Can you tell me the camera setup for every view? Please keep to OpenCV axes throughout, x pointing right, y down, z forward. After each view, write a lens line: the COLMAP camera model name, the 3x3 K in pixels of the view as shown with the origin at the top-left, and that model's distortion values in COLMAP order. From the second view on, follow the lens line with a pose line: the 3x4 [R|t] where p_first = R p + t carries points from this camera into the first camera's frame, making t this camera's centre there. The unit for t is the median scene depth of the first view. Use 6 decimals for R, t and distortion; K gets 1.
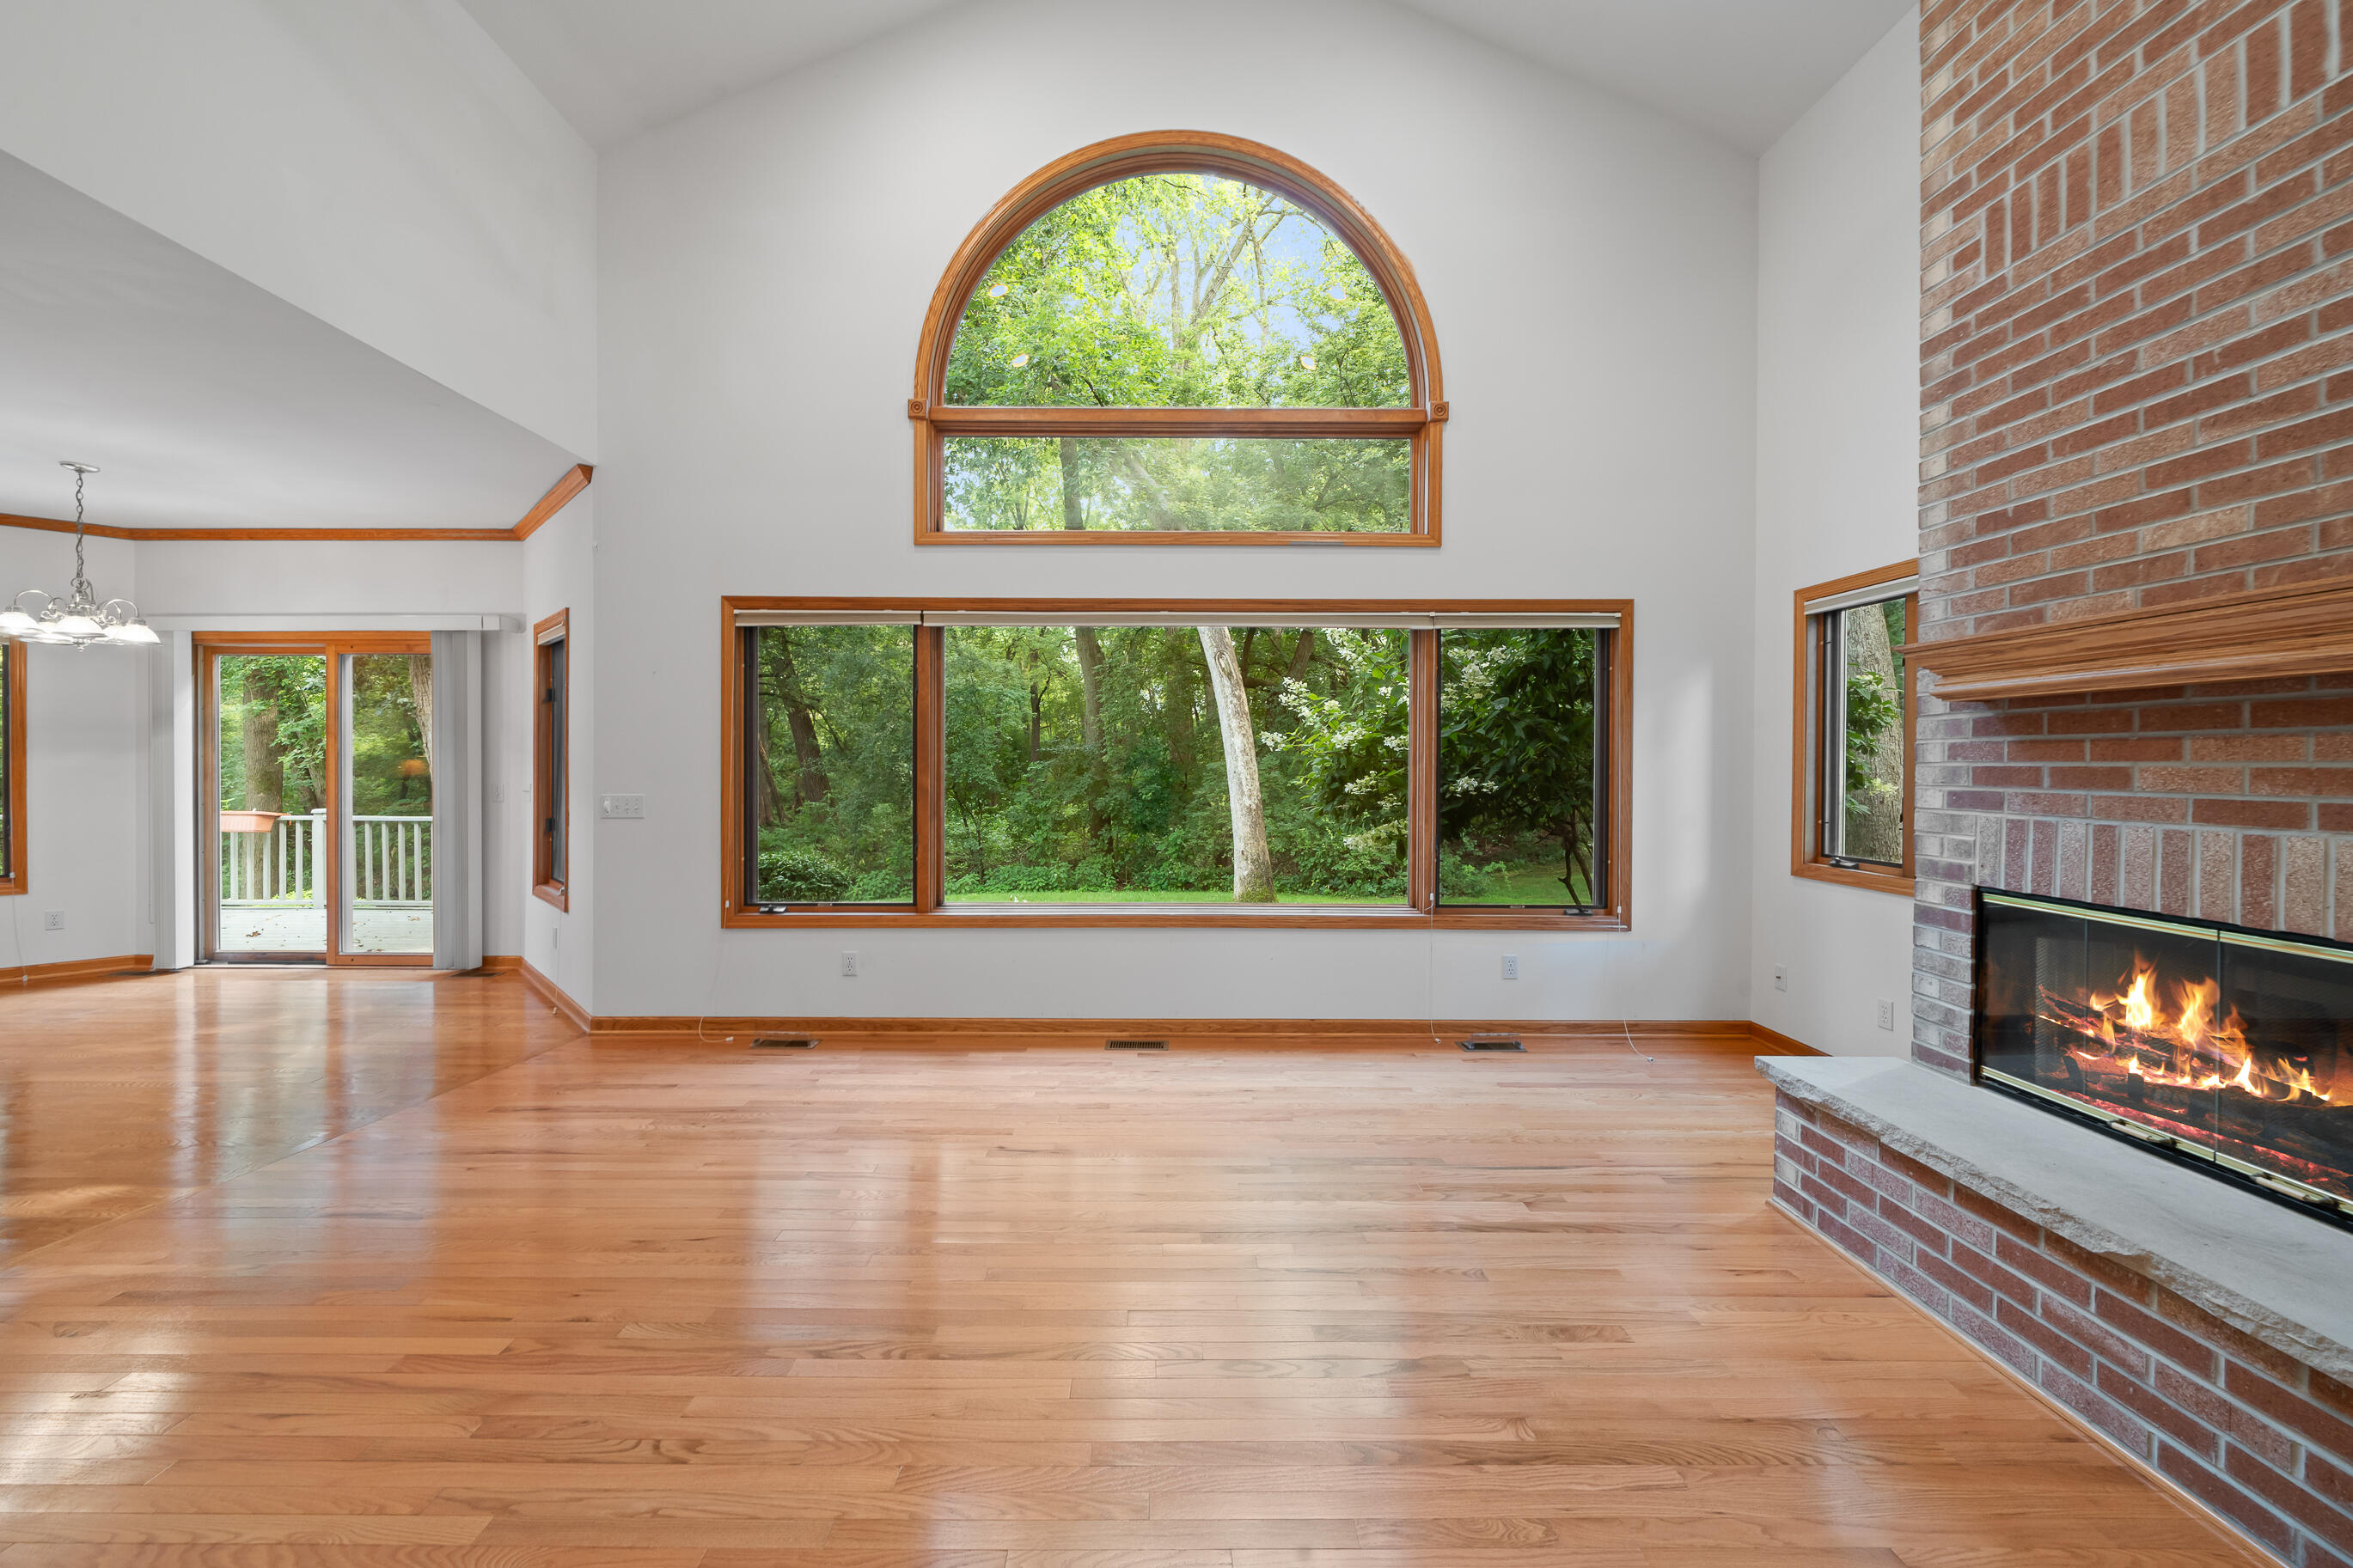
lens RADIAL K [[868.6, 0, 1168.0], [0, 868.6, 765.0], [0, 0, 1]] dist [-0.001776, -0.000153]
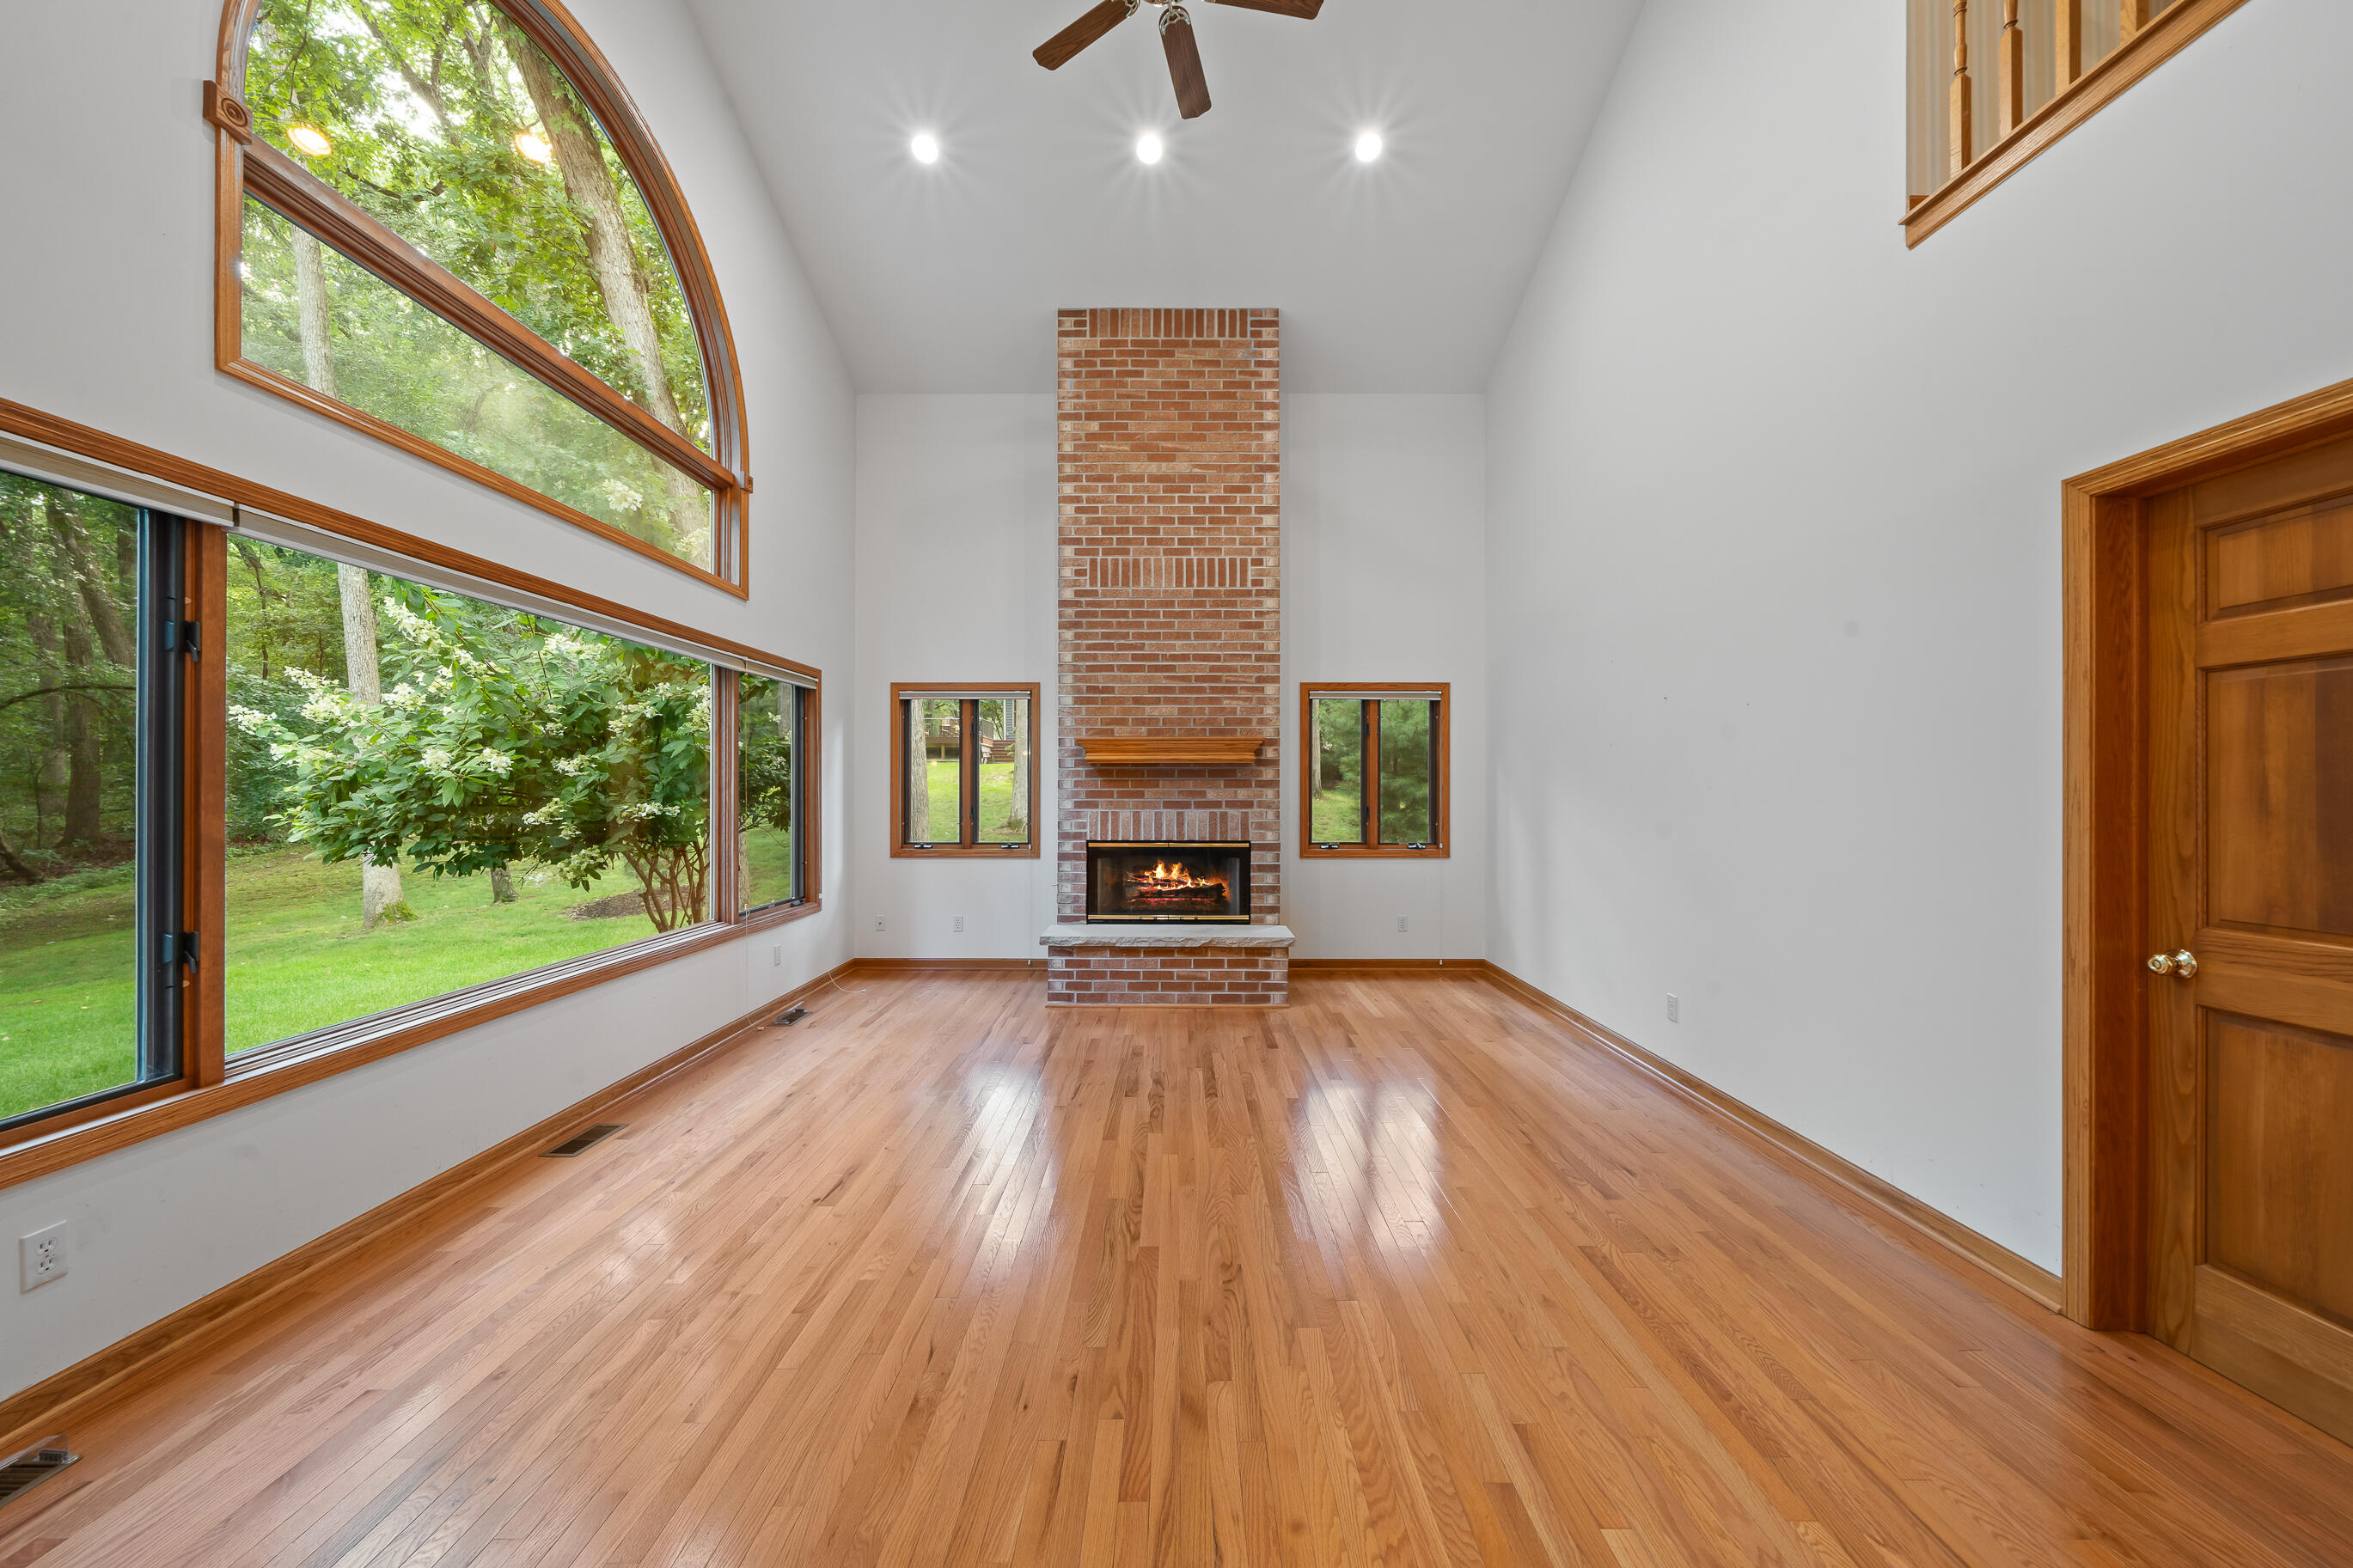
lens RADIAL K [[827.6, 0, 1165.6], [0, 827.6, 785.9], [0, 0, 1]] dist [-0.004762, 0.000546]
pose [[0.014540, -0.000575, 0.999894, -1.394097], [0.001197, 0.999999, 0.000558, -0.011866], [-0.999894, 0.001189, 0.014540, 0.783524]]
